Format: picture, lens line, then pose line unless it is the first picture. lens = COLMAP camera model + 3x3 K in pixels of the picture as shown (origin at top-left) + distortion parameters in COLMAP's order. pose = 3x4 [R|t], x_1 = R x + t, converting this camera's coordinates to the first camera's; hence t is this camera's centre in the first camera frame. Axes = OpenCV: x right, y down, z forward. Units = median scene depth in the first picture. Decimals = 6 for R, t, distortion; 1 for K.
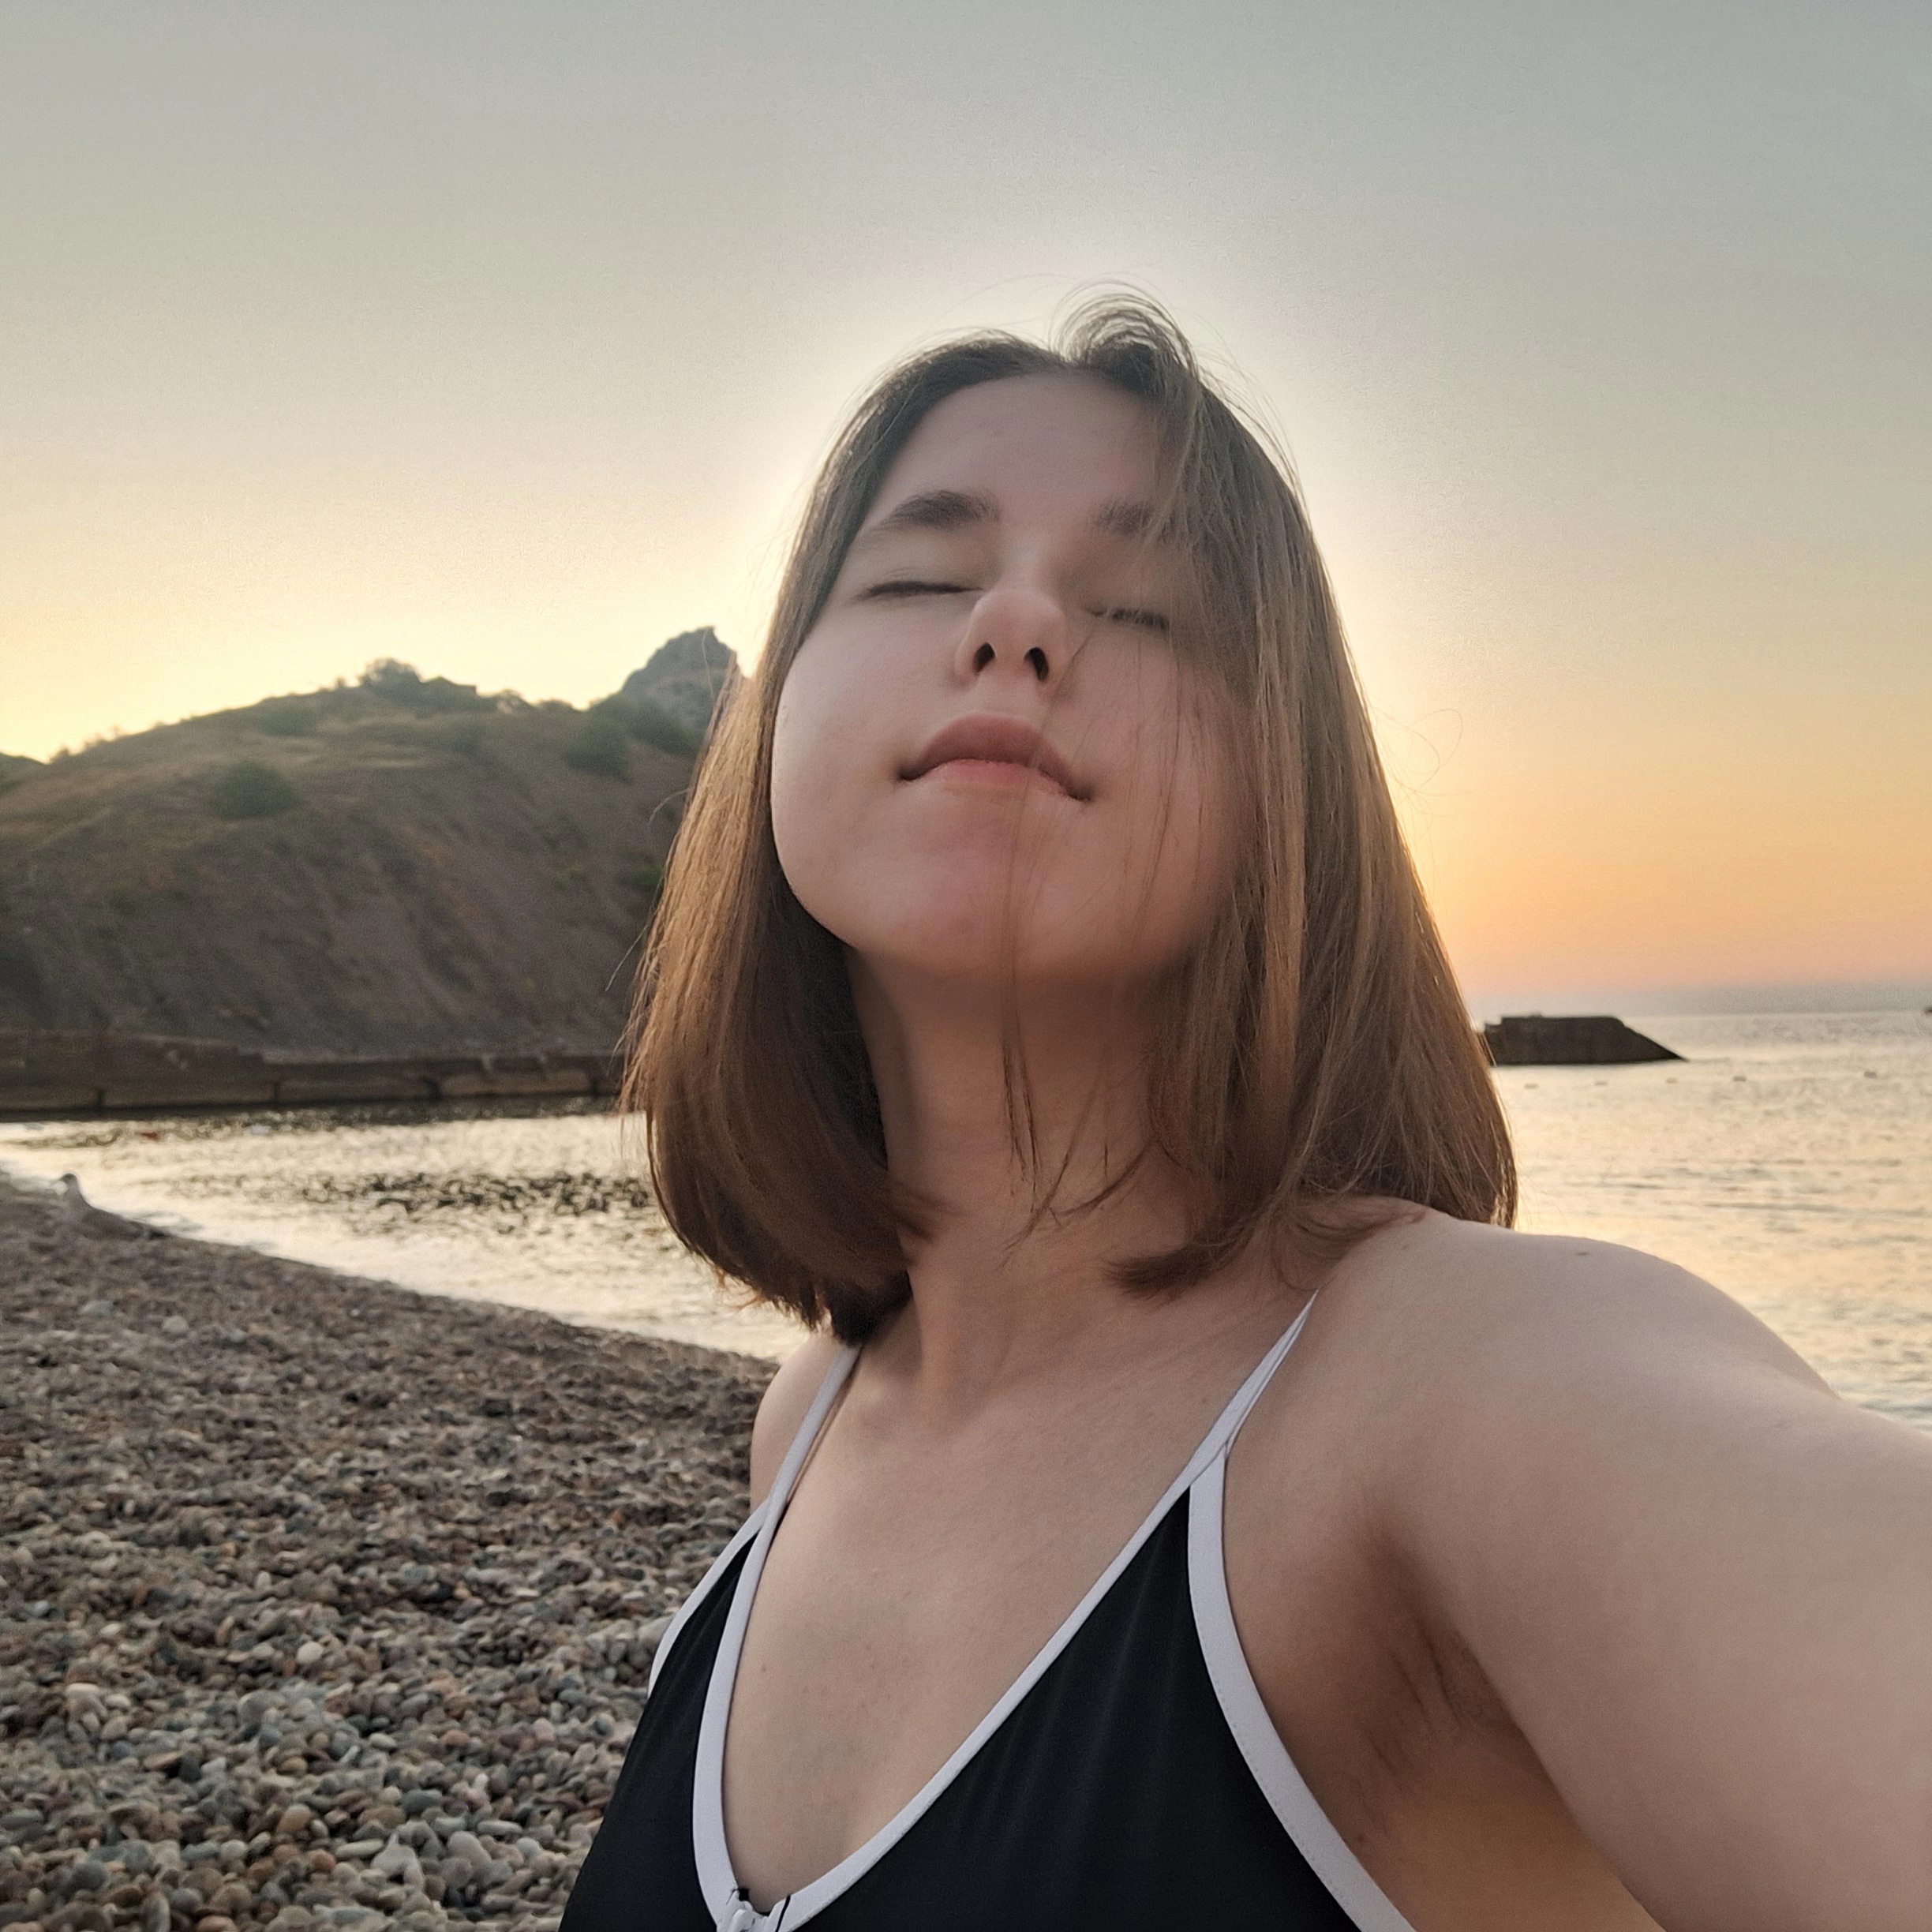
lens RADIAL K [[2315.9, 0, 966.0], [0, 2315.9, 966.0], [0, 0, 1]] dist [0.061040, -0.008994]
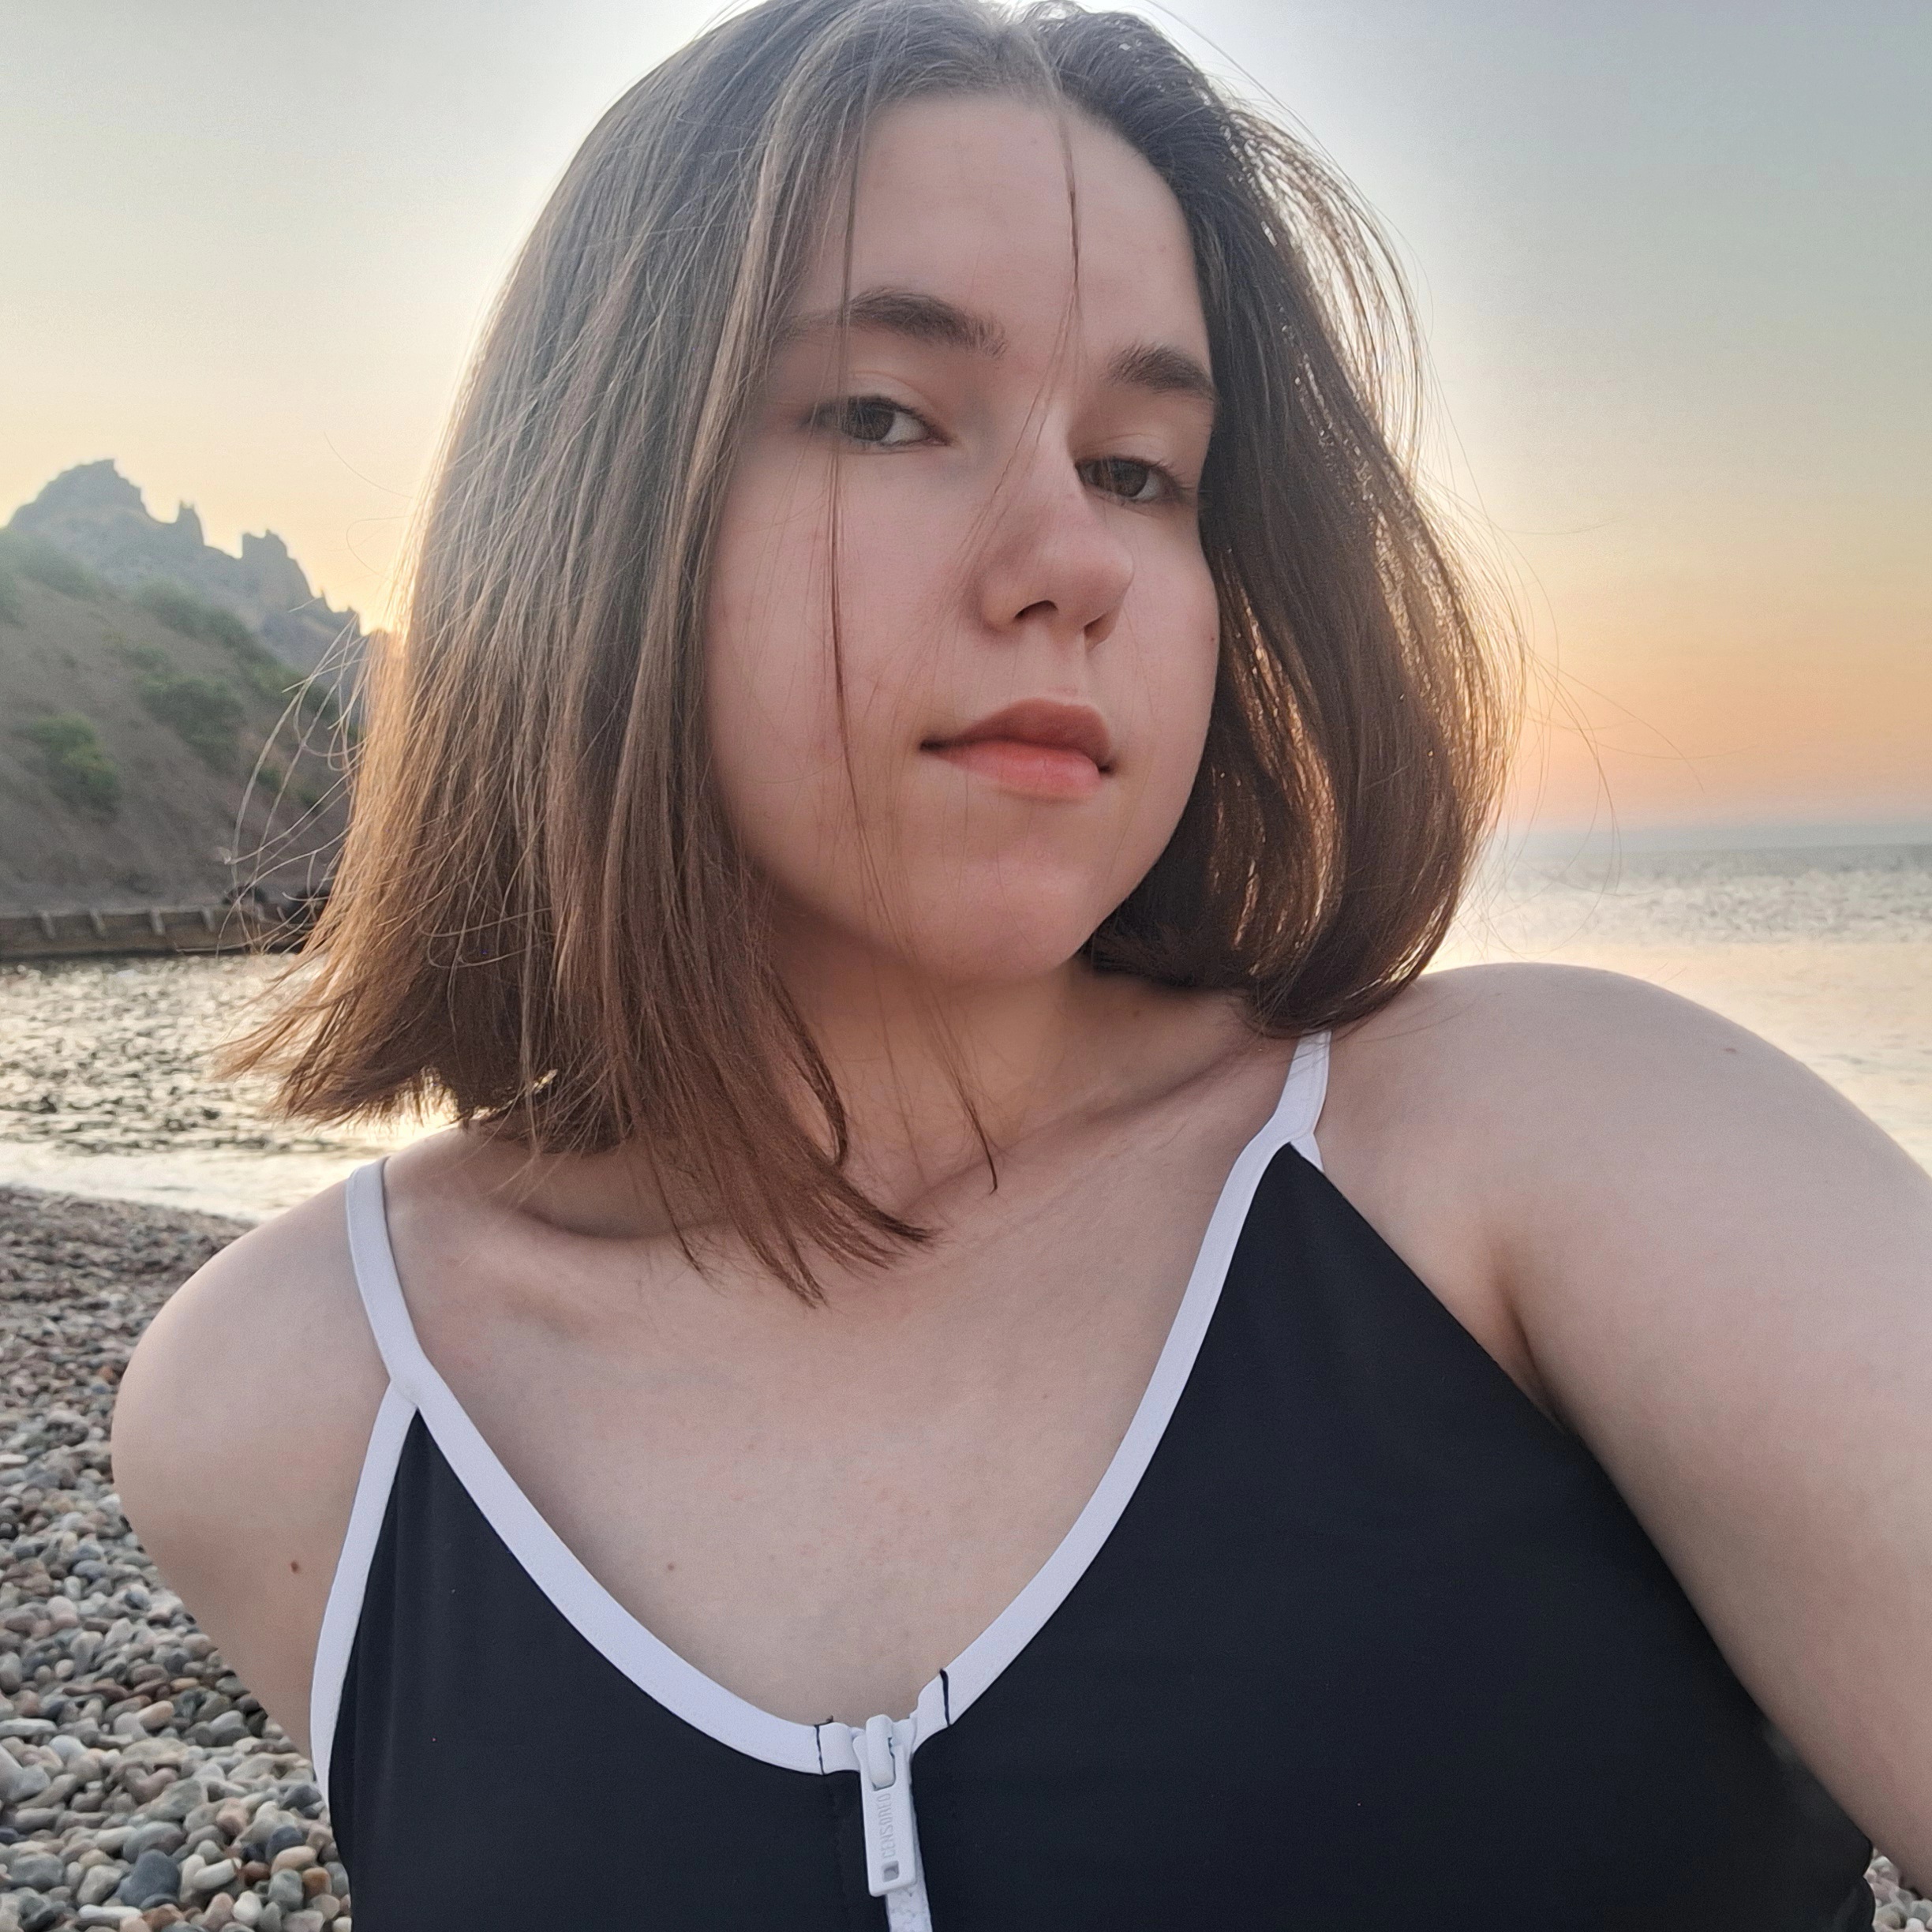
lens RADIAL K [[2315.9, 0, 966.0], [0, 2315.9, 966.0], [0, 0, 1]] dist [0.061040, -0.008994]
pose [[0.971920, -0.018283, 0.234602, -0.045032], [0.004352, 0.998203, 0.059765, 0.039275], [-0.235273, -0.057066, 0.970253, 0.101359]]
